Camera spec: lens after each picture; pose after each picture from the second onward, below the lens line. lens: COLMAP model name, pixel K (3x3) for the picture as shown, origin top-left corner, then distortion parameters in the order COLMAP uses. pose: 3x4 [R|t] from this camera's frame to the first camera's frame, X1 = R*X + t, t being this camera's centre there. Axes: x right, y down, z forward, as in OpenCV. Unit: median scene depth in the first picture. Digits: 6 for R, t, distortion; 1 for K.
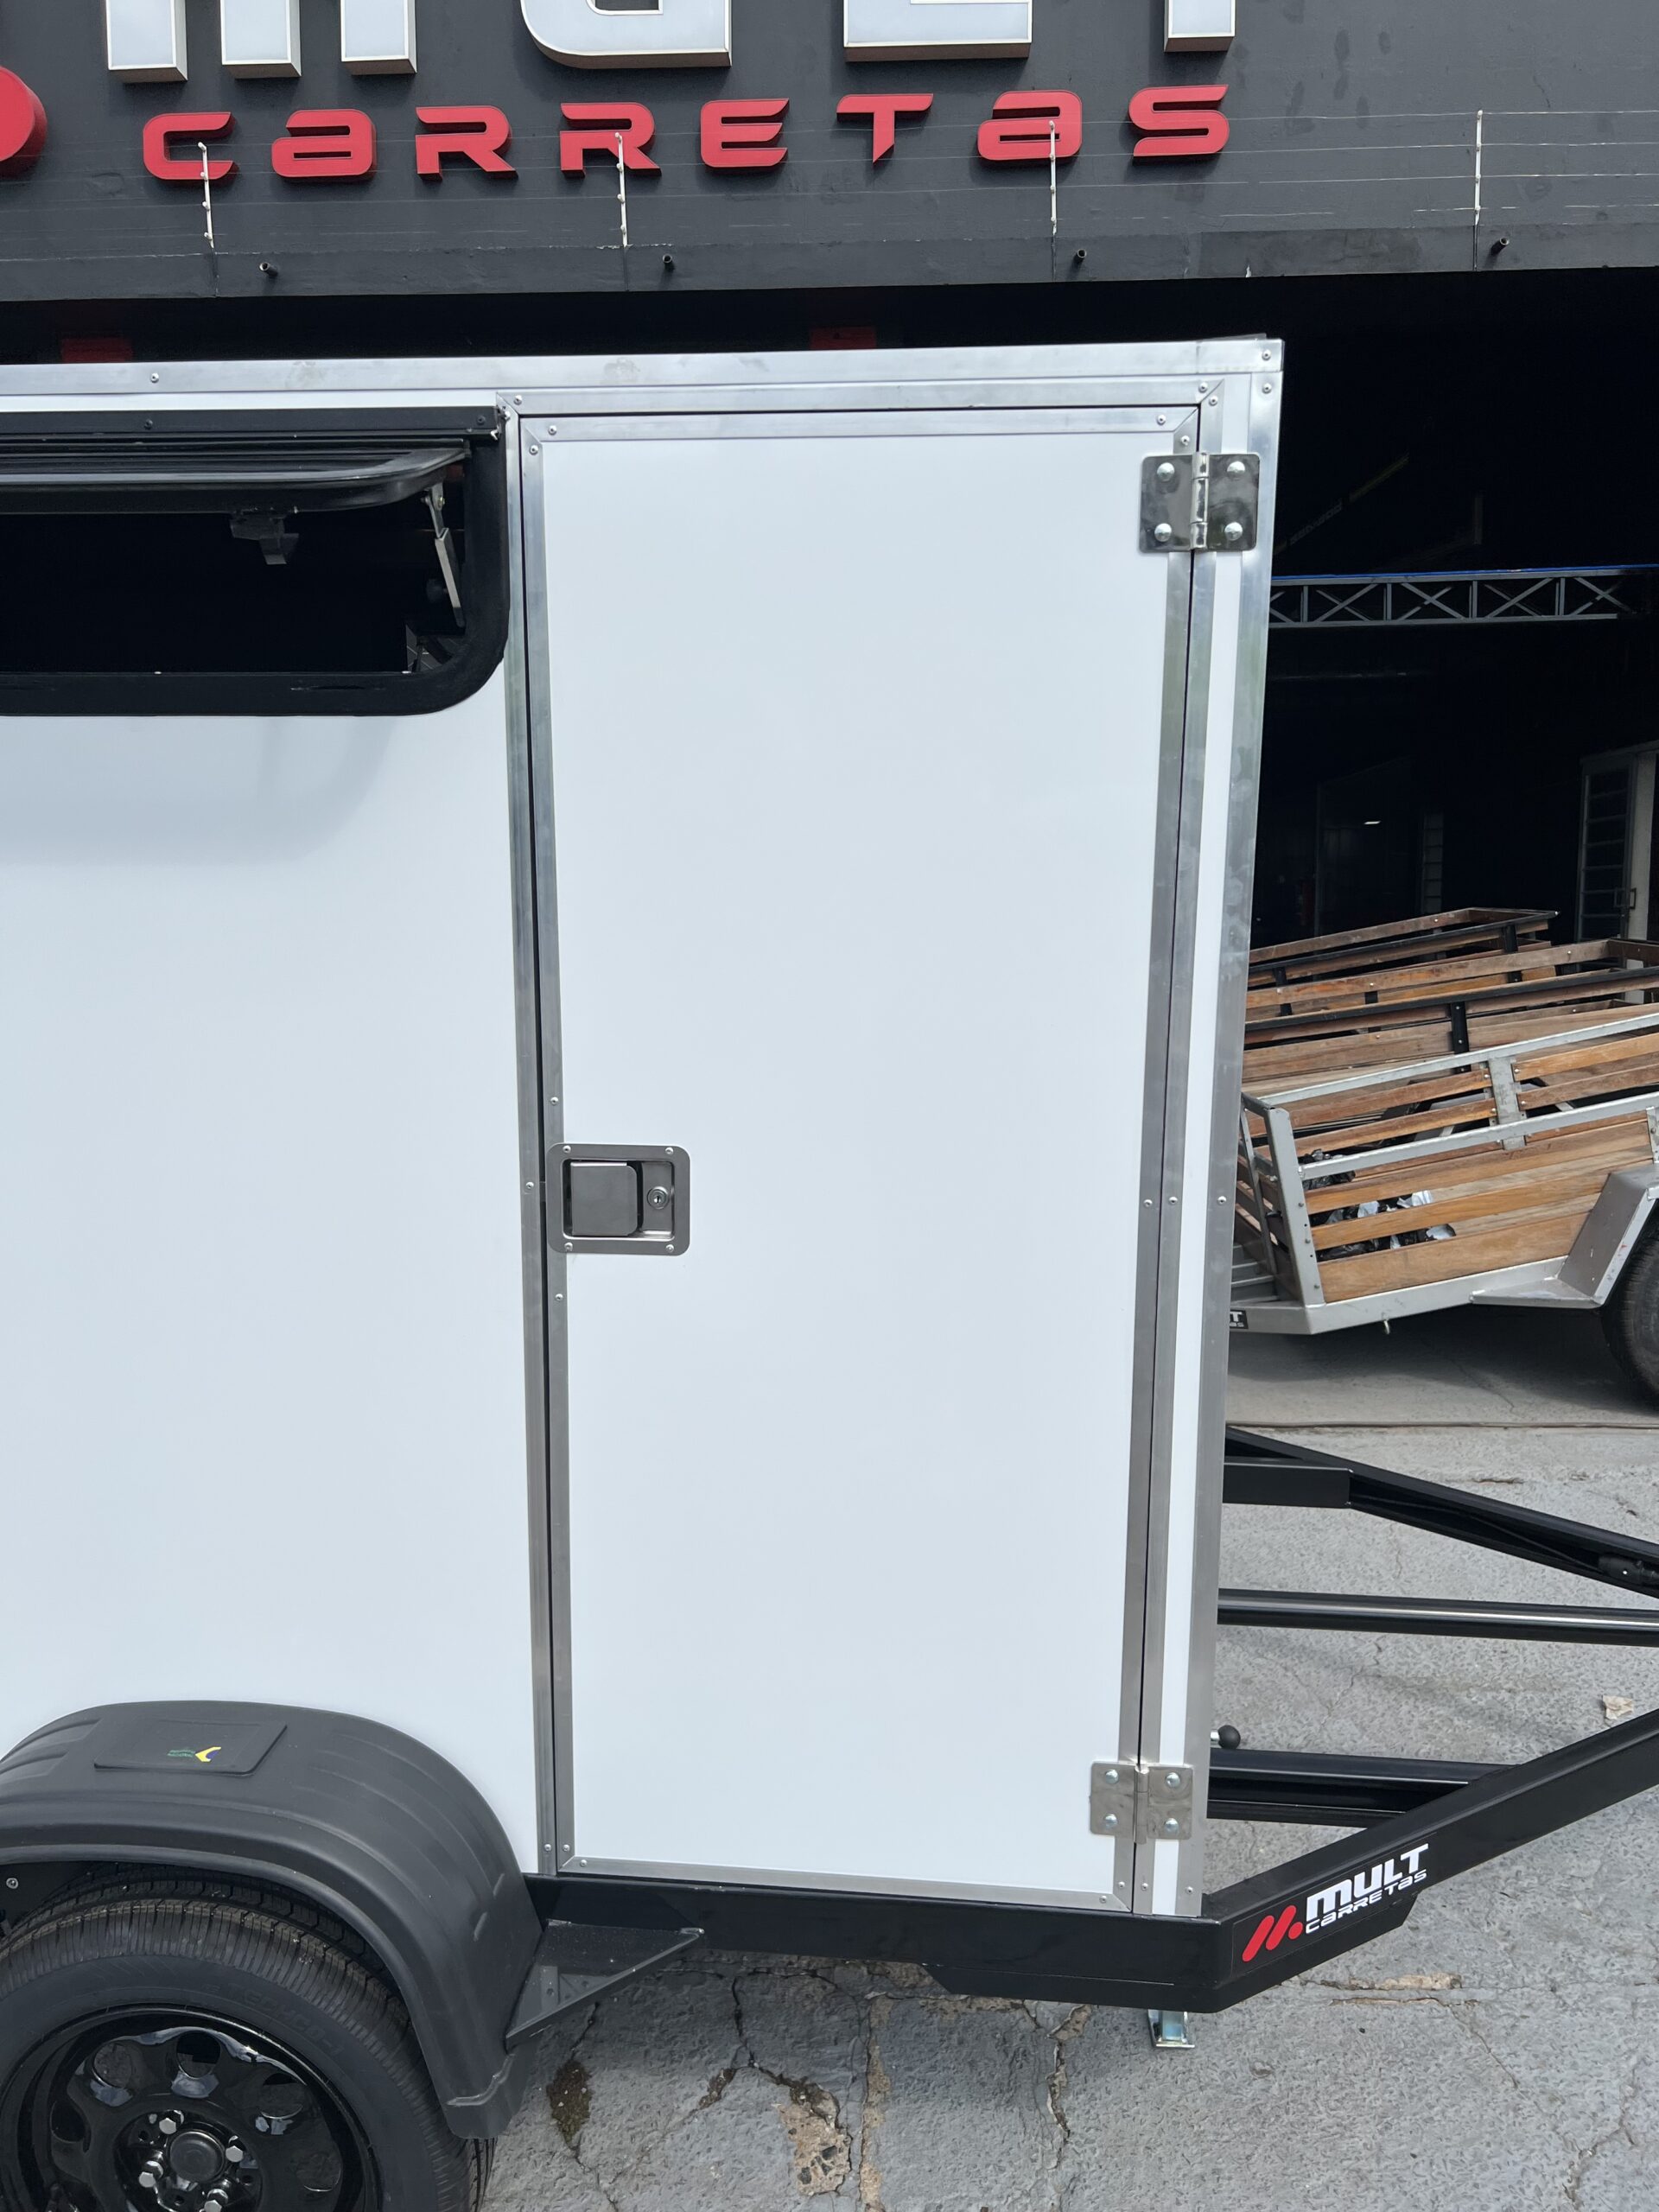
lens RADIAL K [[1674.2, 0, 824.4], [0, 1674.2, 1095.9], [0, 0, 1]] dist [0.046520, -0.048094]
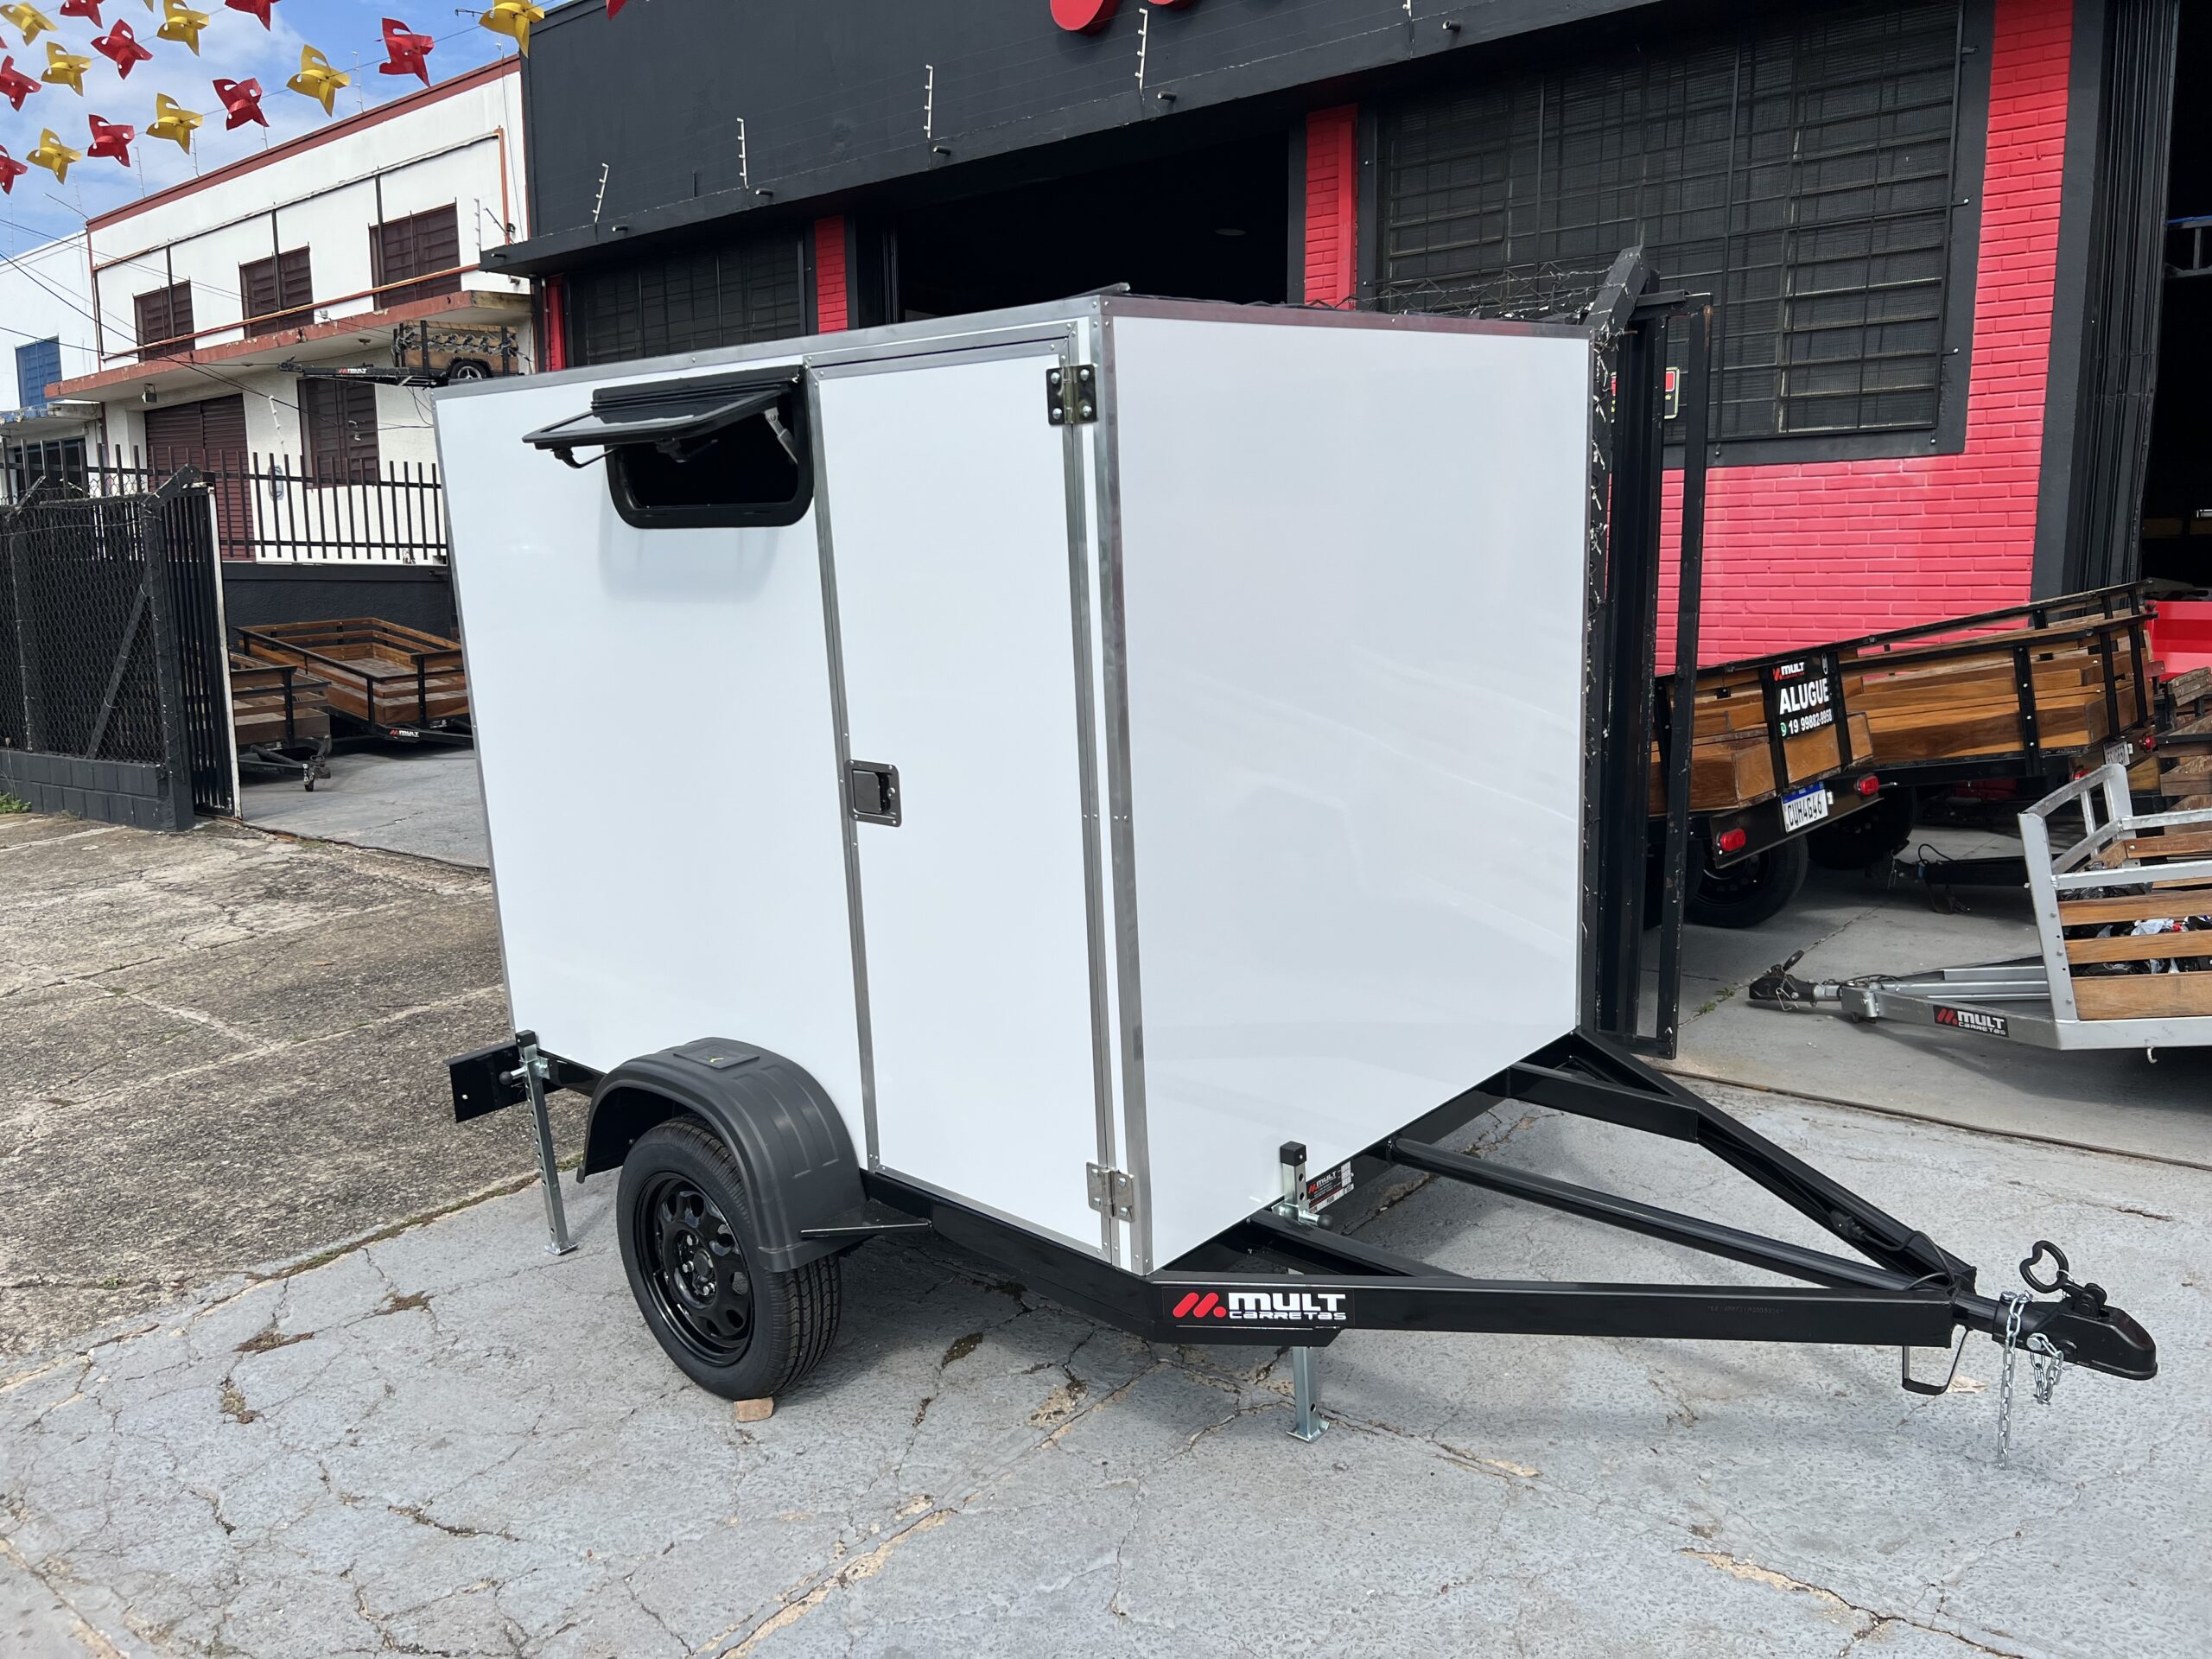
lens RADIAL K [[1674.2, 0, 1111.1], [0, 1674.2, 821.4], [0, 0, 1]] dist [0.046520, -0.048094]
pose [[0.796654, 0.085191, -0.598402, 0.221077], [-0.063899, 0.996340, 0.056774, -0.004760], [0.601049, -0.006992, 0.799182, -0.053379]]
